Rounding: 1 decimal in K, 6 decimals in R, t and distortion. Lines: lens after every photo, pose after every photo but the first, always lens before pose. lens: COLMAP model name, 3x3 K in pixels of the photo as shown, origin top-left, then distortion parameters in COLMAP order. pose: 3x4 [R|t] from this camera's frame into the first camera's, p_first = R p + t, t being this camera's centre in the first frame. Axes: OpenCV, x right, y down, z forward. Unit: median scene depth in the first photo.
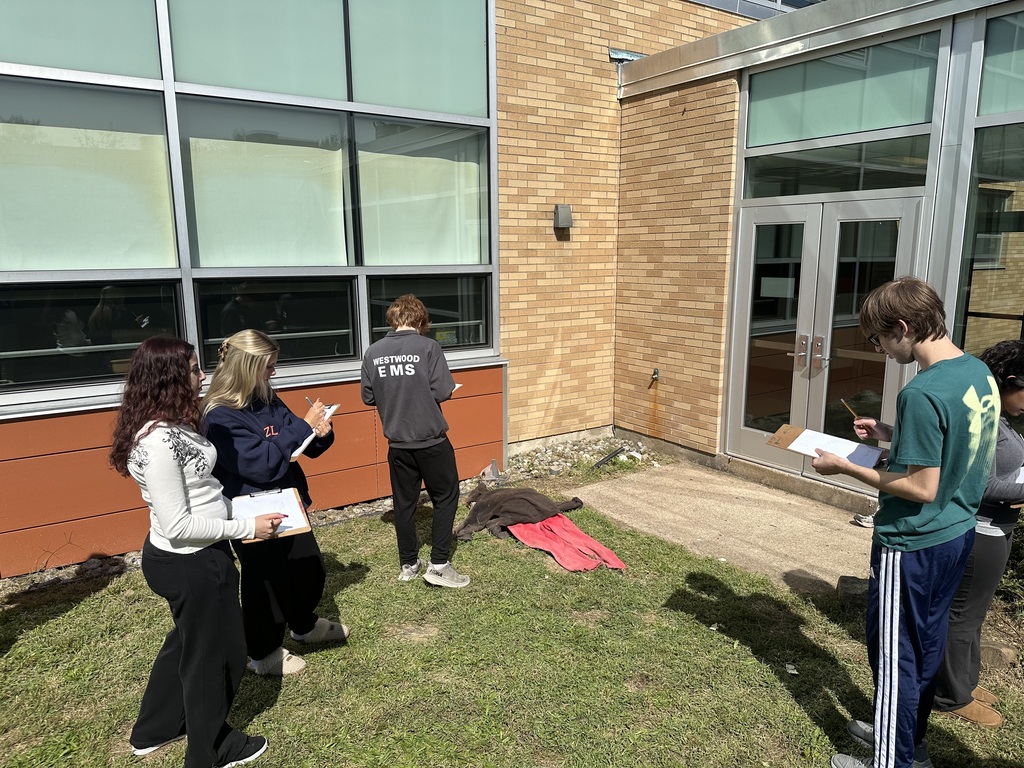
lens RADIAL K [[721.6, 0, 510.6], [0, 721.6, 385.6], [0, 0, 1]] dist [0.011199, 0.000349]
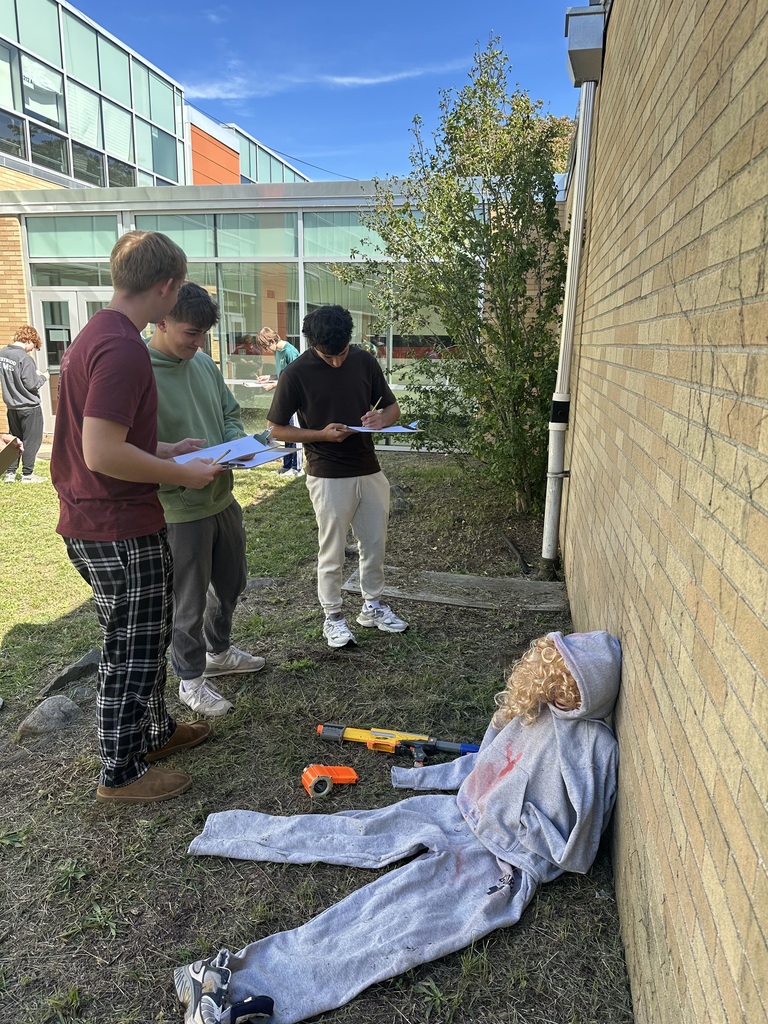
lens RADIAL K [[721.6, 0, 383.4], [0, 721.6, 513.5], [0, 0, 1]] dist [0.011199, 0.000349]
pose [[0.711455, -0.147522, 0.687073, -0.387682], [0.107931, 0.989055, 0.100600, 0.221244], [-0.694394, 0.002584, 0.719590, -0.930483]]
